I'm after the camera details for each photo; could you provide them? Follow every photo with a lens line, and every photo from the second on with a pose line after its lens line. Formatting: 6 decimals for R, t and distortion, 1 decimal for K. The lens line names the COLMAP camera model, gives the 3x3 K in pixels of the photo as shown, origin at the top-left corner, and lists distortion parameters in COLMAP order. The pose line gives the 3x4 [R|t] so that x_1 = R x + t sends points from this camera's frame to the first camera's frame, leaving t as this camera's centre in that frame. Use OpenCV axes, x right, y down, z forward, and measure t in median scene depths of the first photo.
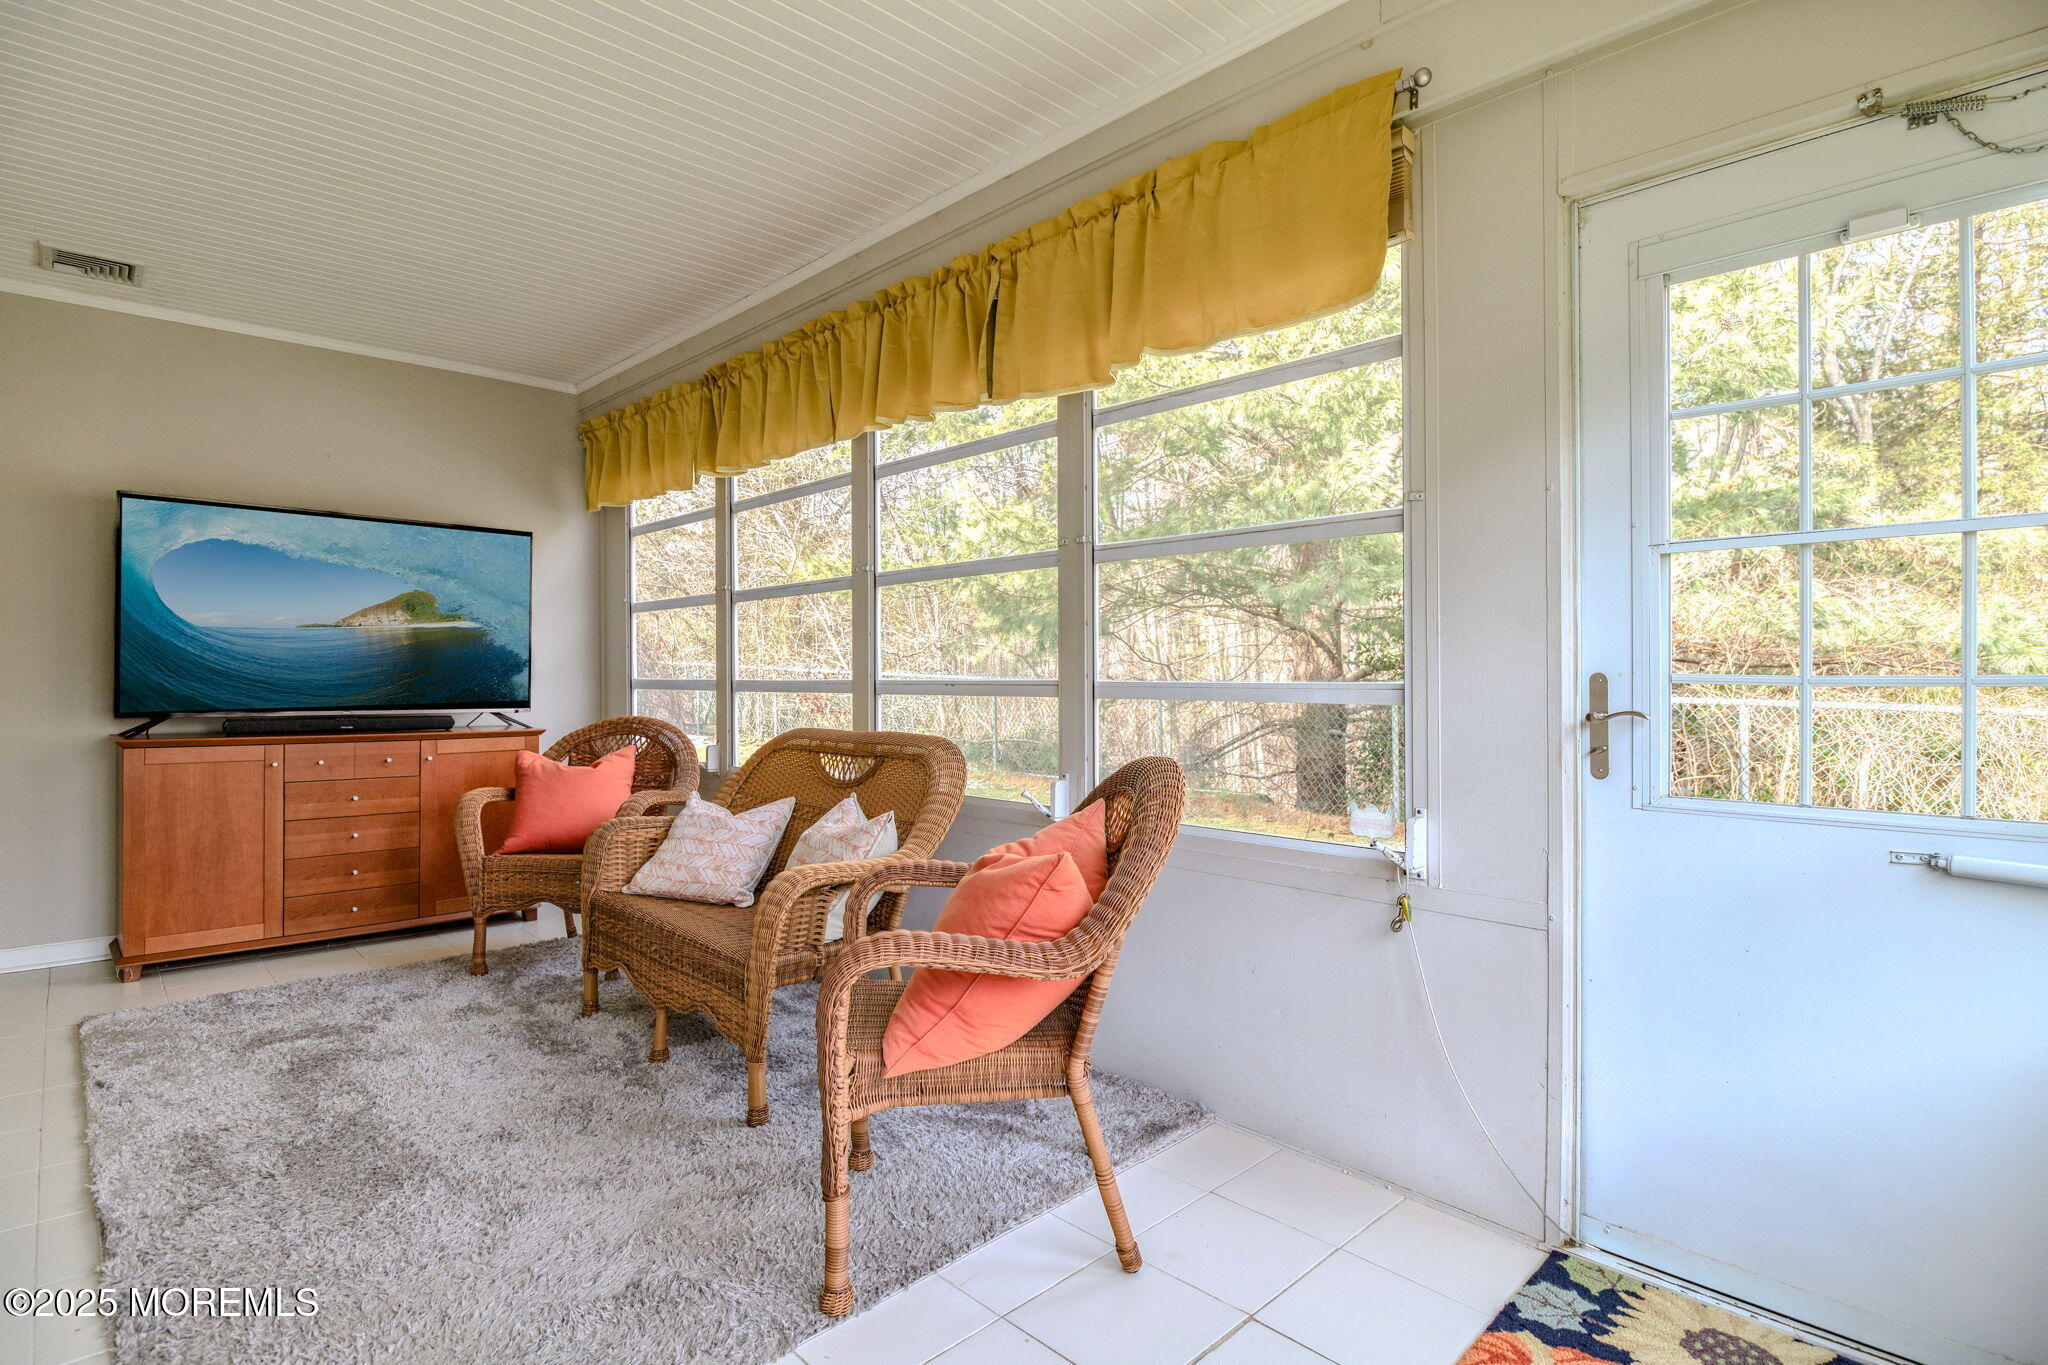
lens RADIAL K [[1047.4, 0, 1023.6], [0, 1047.4, 674.5], [0, 0, 1]] dist [-0.000857, -0.011068]
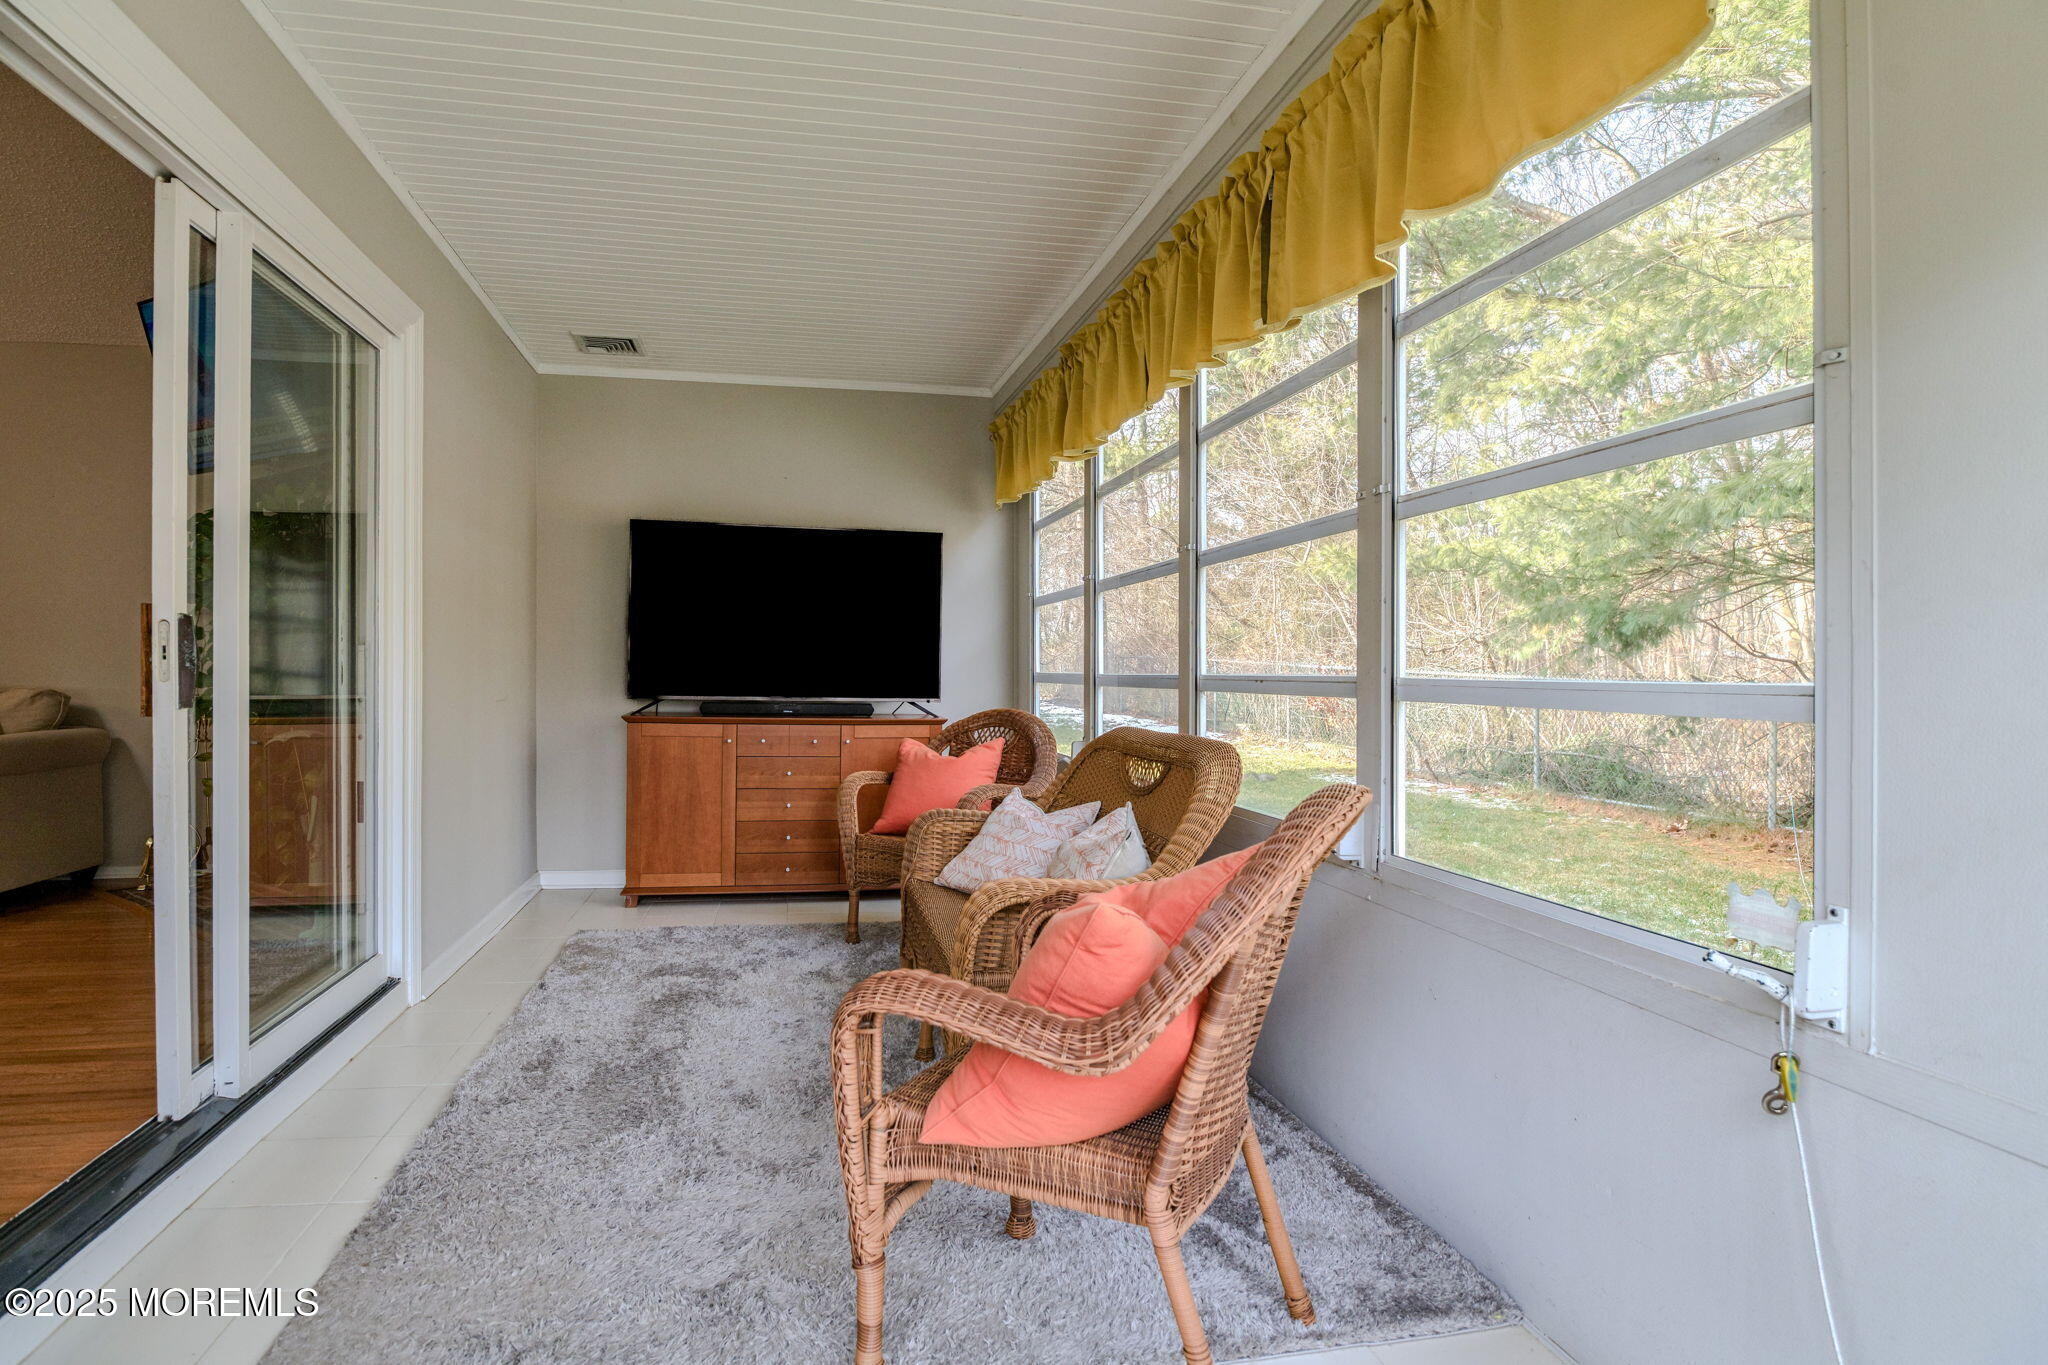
lens RADIAL K [[1047.4, 0, 1023.6], [0, 1047.4, 674.5], [0, 0, 1]] dist [-0.000857, -0.011068]
pose [[0.827087, 0.009920, -0.561987, 0.242452], [-0.009399, 0.999949, 0.003818, 0.003064], [0.561996, 0.002124, 0.827137, 0.209504]]
